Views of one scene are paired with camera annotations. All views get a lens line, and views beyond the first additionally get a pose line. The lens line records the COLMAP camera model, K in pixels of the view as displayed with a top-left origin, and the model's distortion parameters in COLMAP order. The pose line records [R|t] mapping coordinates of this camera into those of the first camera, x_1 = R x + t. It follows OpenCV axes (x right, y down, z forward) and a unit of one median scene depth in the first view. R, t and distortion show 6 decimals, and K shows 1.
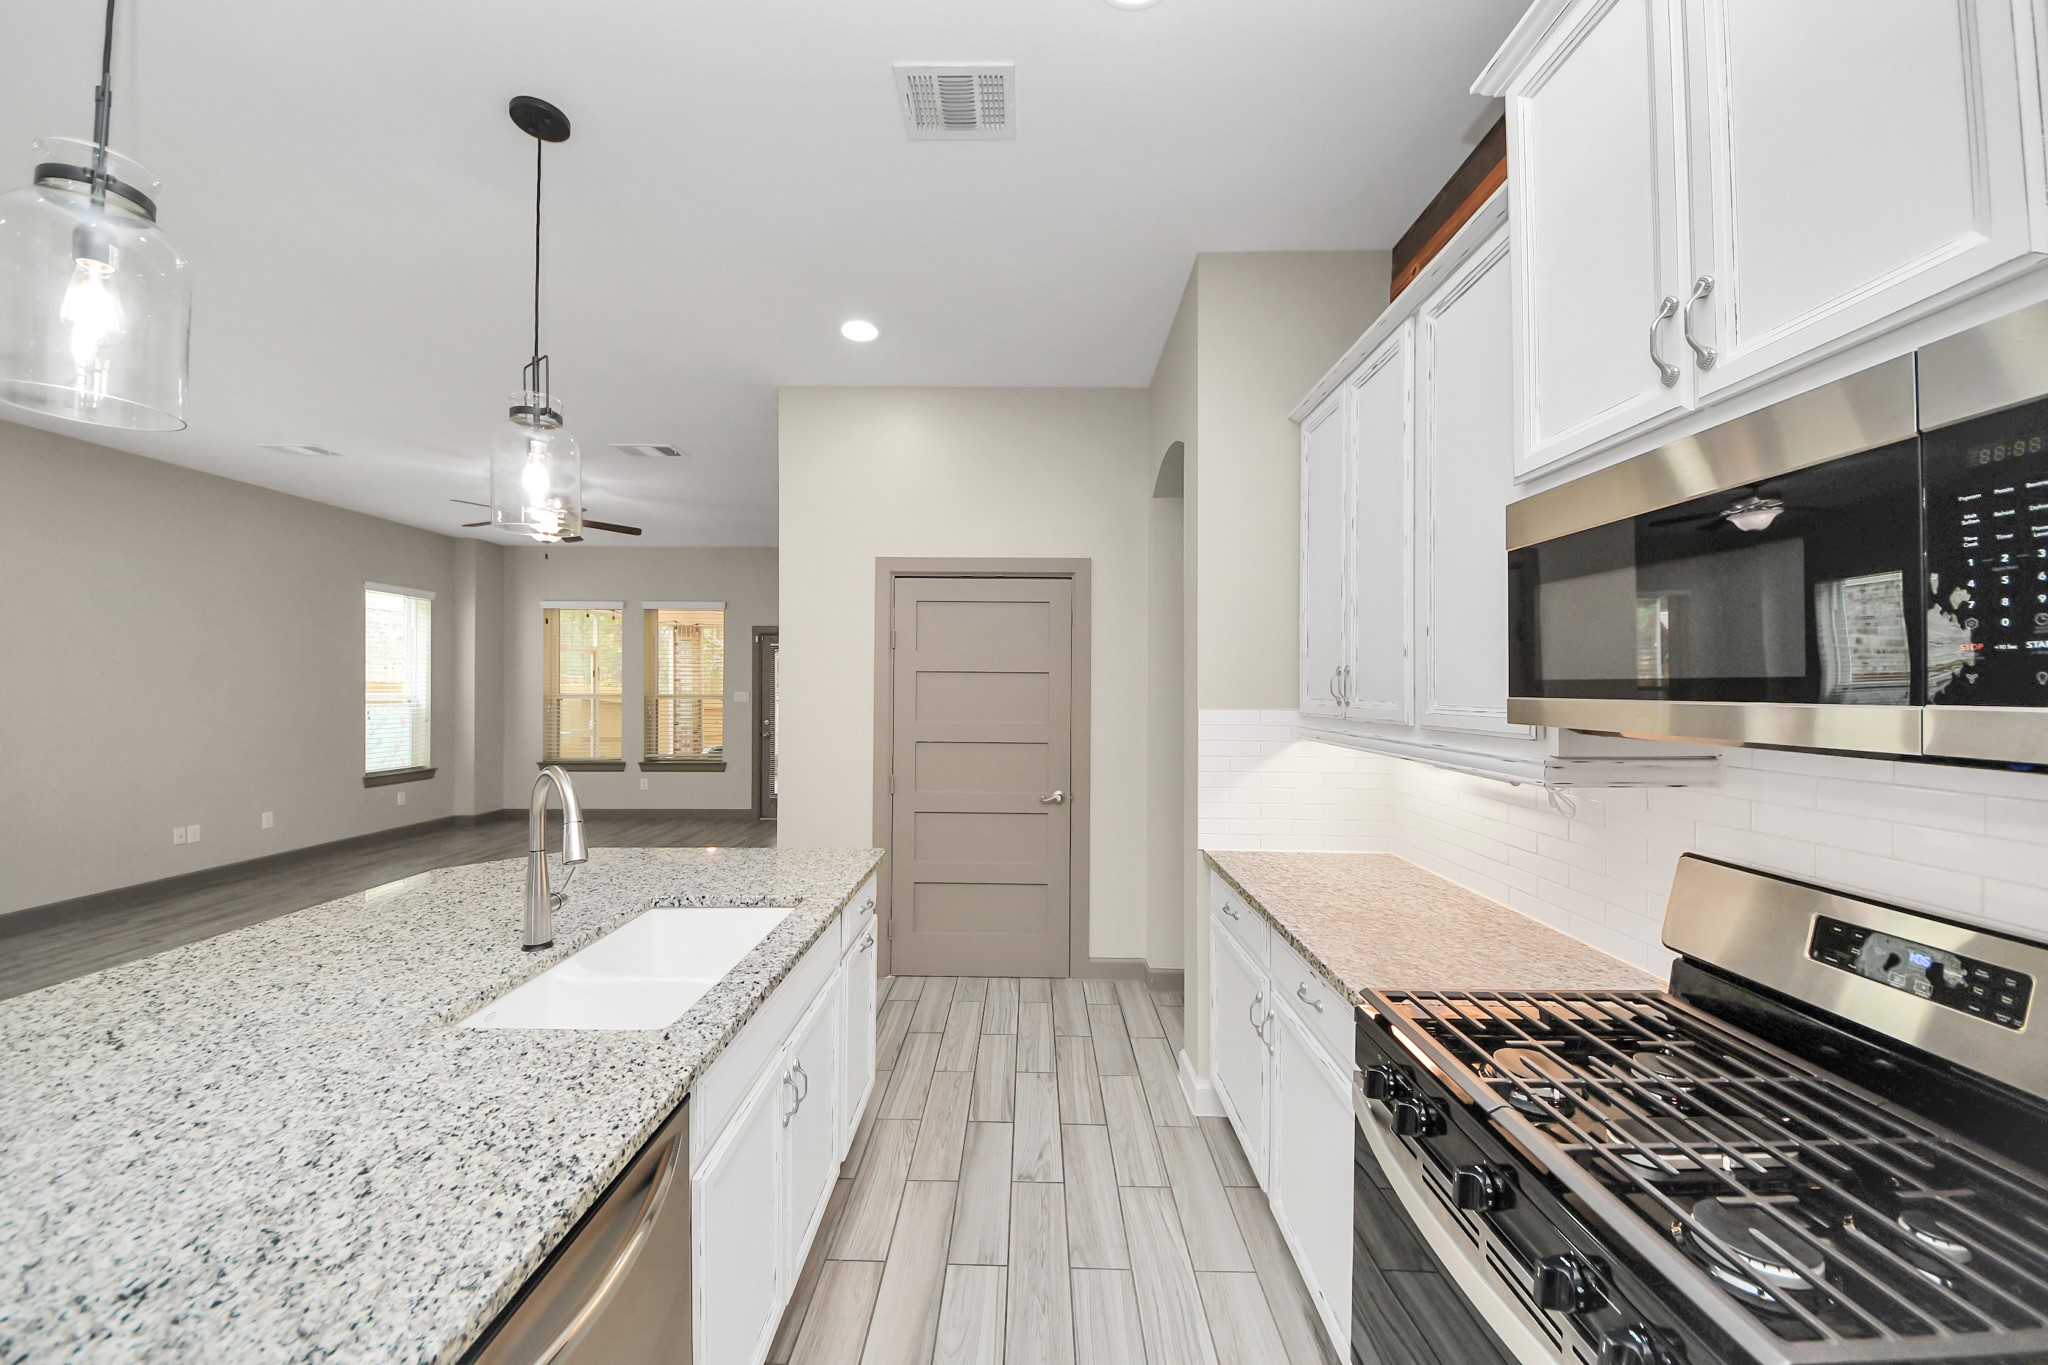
lens RADIAL K [[726.9, 0, 1028.6], [0, 726.9, 686.5], [0, 0, 1]] dist [0.002243, -0.008374]
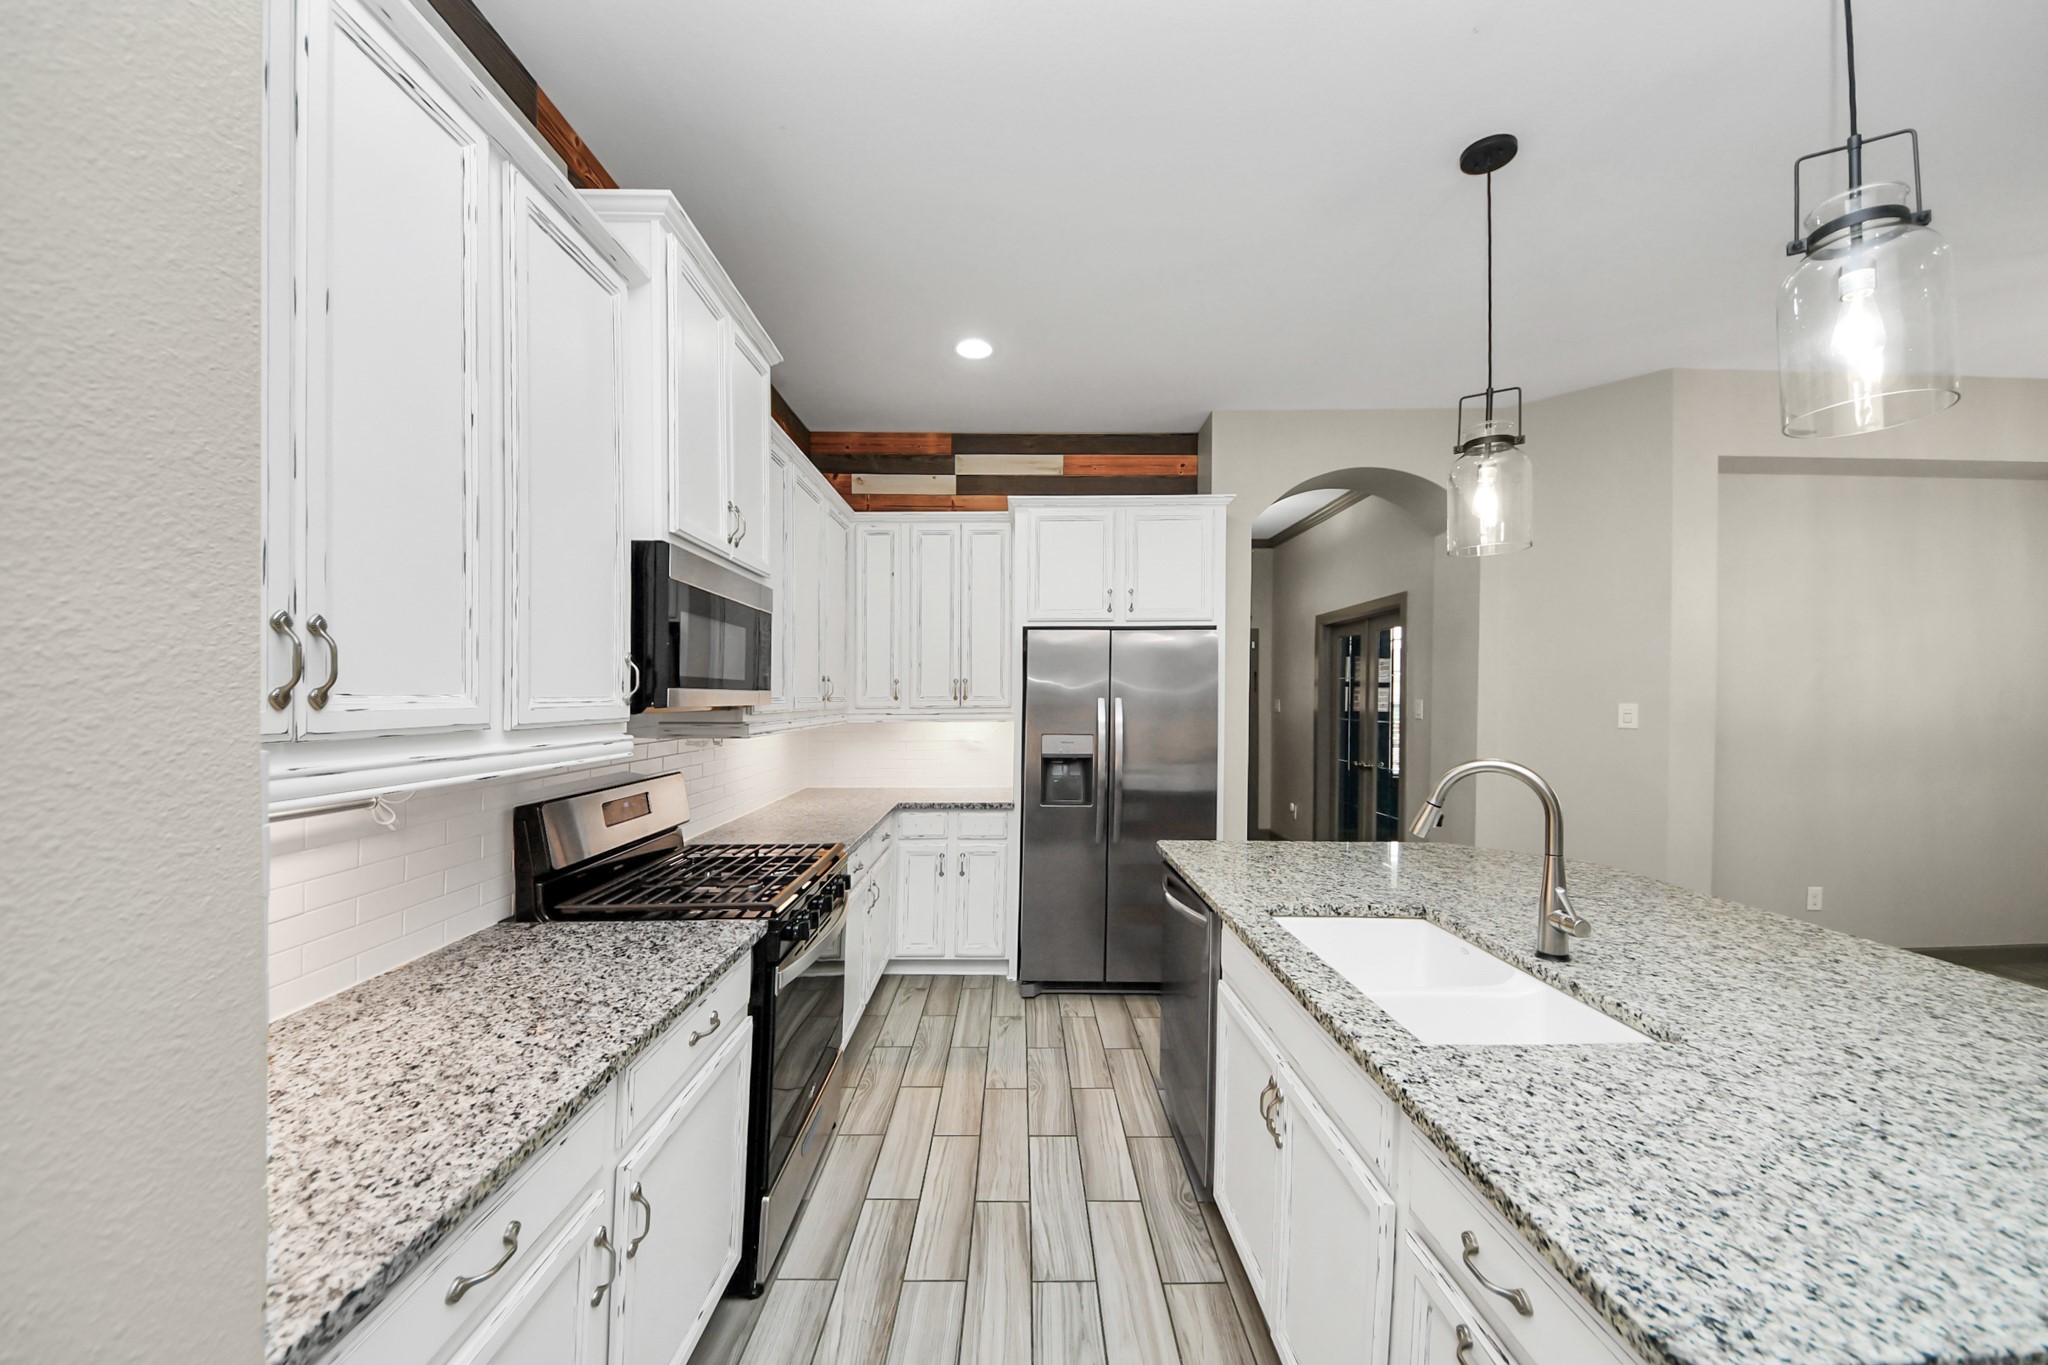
lens RADIAL K [[740.9, 0, 1017.1], [0, 740.9, 695.1], [0, 0, 1]] dist [0.038835, -0.026704]
pose [[-0.999930, -0.002325, -0.011599, 0.009119], [-0.002285, 0.999991, -0.003482, 0.010443], [0.011607, -0.003455, -0.999927, 0.768316]]
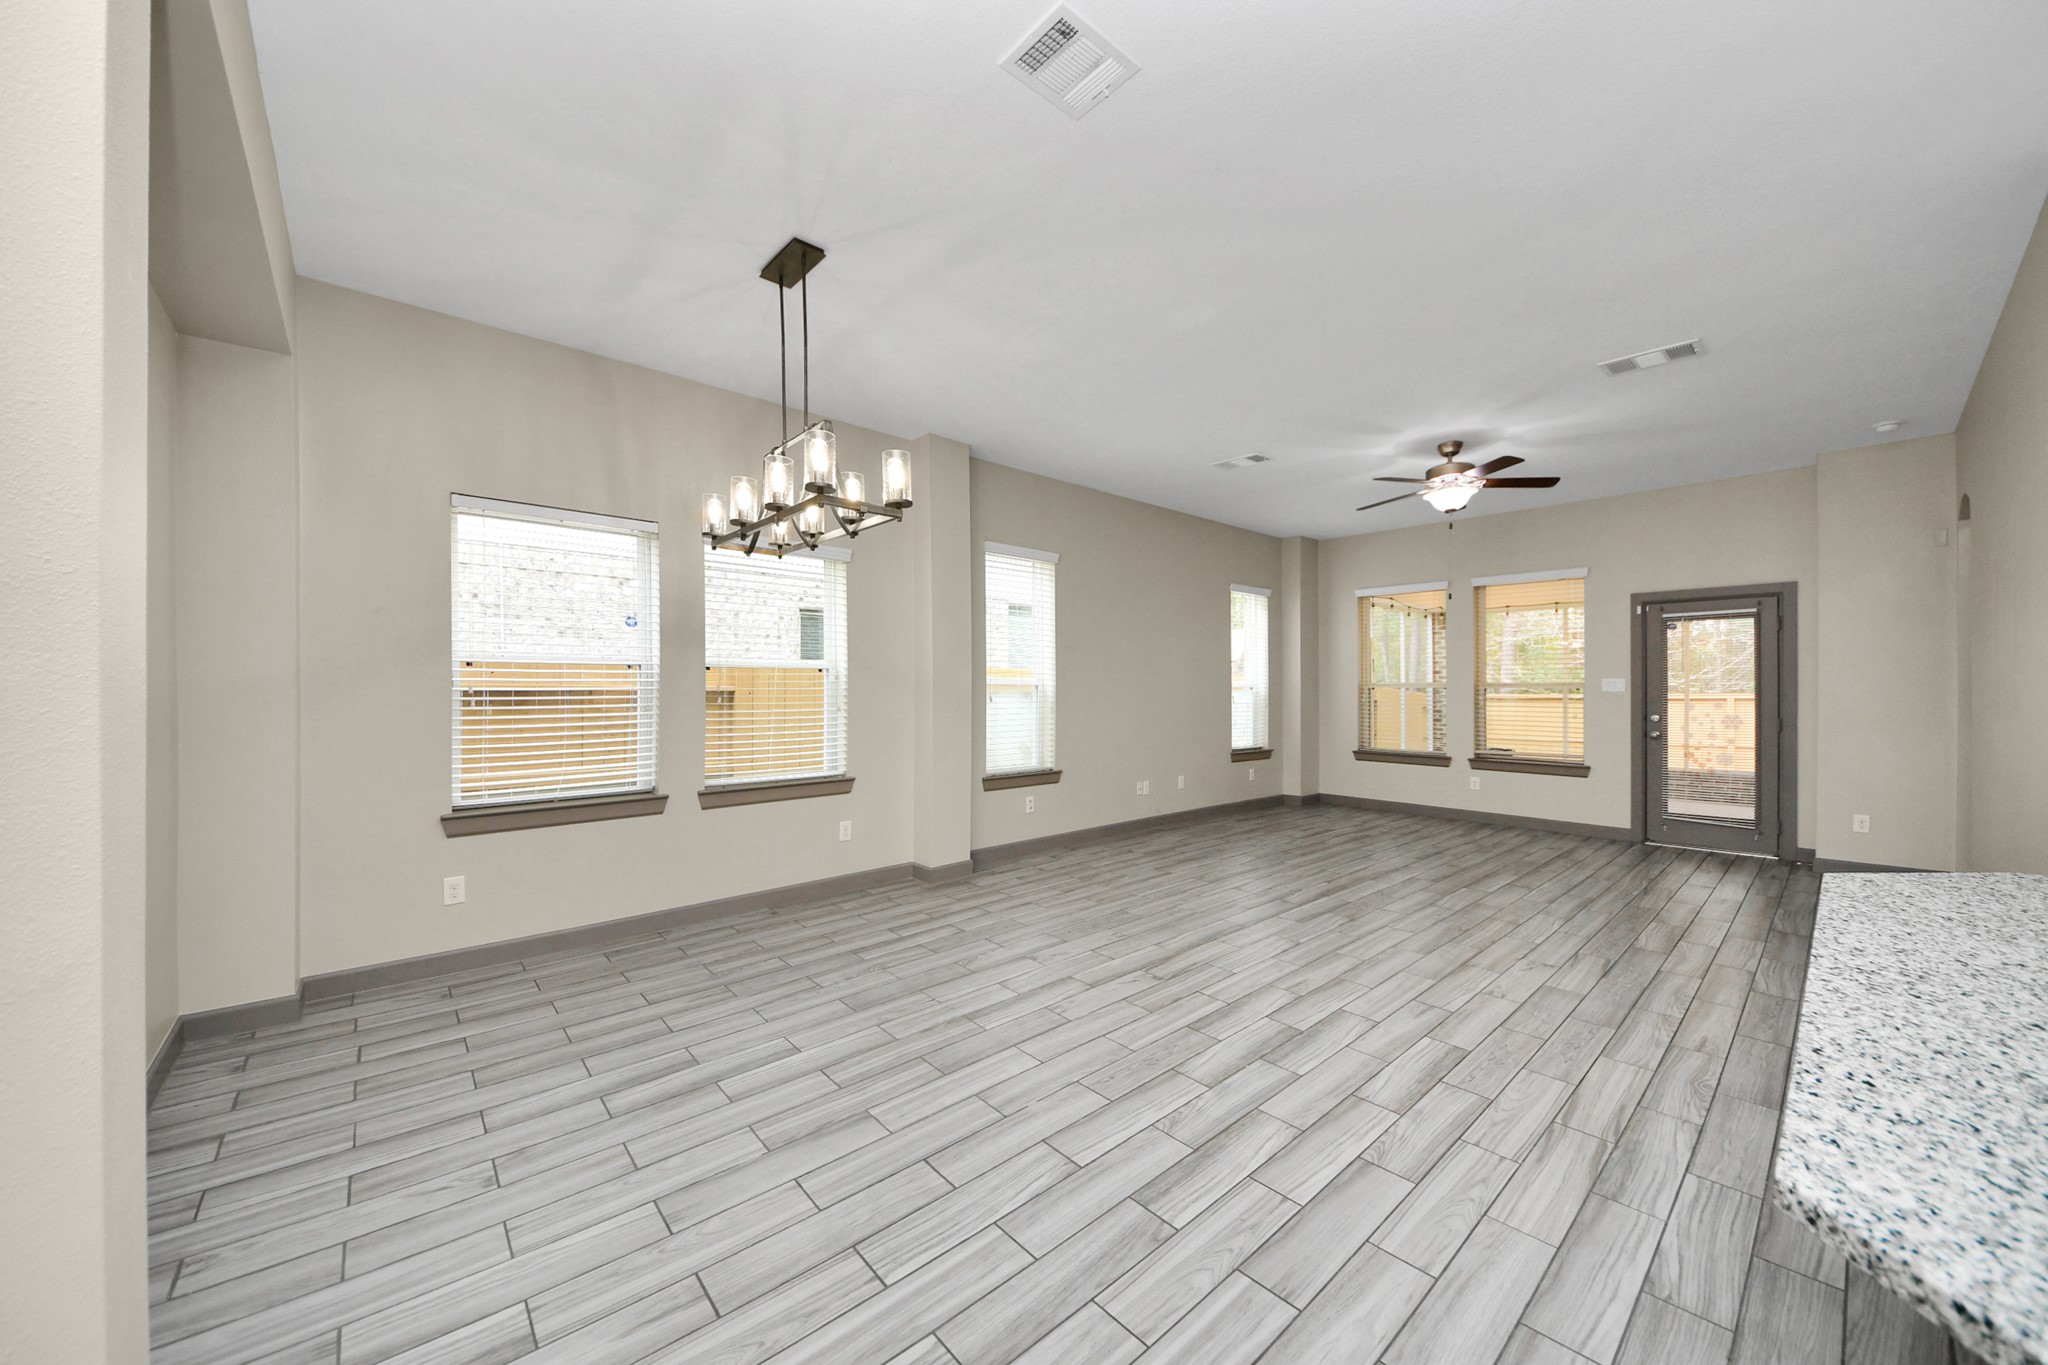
lens RADIAL K [[735.1, 0, 1017.7], [0, 735.1, 676.5], [0, 0, 1]] dist [0.025217, -0.021029]
pose [[0.668792, -0.011868, -0.743355, -0.445842], [-0.001955, 0.999841, -0.017723, 0.041564], [0.743447, 0.013306, 0.668662, -0.047751]]
